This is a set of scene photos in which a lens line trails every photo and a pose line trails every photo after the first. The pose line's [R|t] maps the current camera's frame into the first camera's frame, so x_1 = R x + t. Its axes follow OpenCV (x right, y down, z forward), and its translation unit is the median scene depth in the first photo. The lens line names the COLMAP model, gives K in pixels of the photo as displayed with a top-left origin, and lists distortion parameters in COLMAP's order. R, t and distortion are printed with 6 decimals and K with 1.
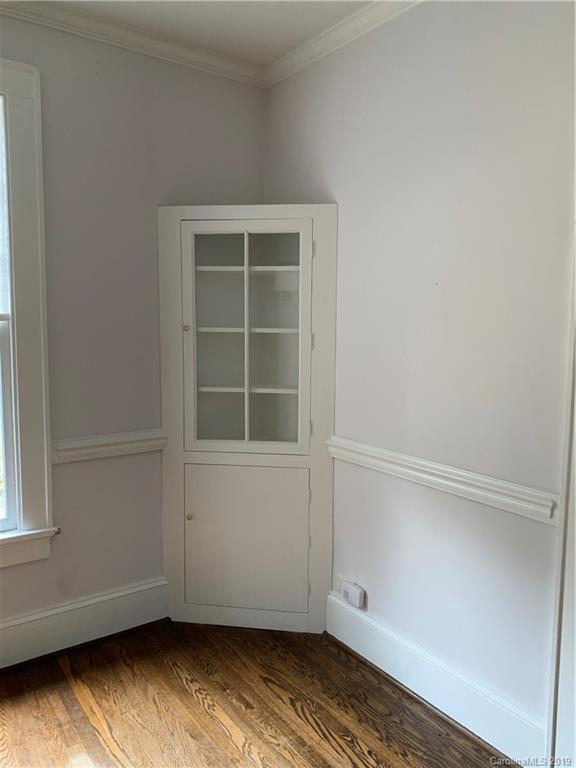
lens RADIAL K [[597.0, 0, 291.3], [0, 597.0, 380.8], [0, 0, 1]] dist [0.063320, -0.064768]
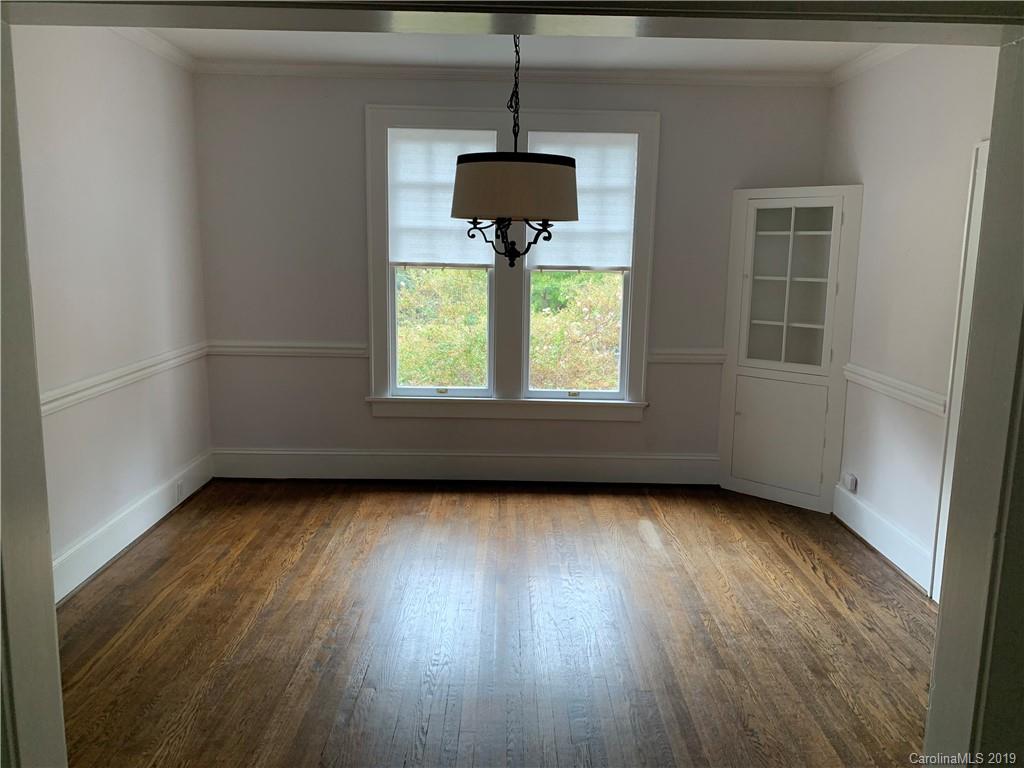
lens RADIAL K [[795.9, 0, 516.3], [0, 795.9, 381.0], [0, 0, 1]] dist [0.063320, -0.064768]
pose [[0.821090, 0.100589, -0.561866, 0.477138], [-0.067880, 0.994572, 0.078857, 0.044408], [0.566749, -0.026609, 0.823461, -0.875864]]
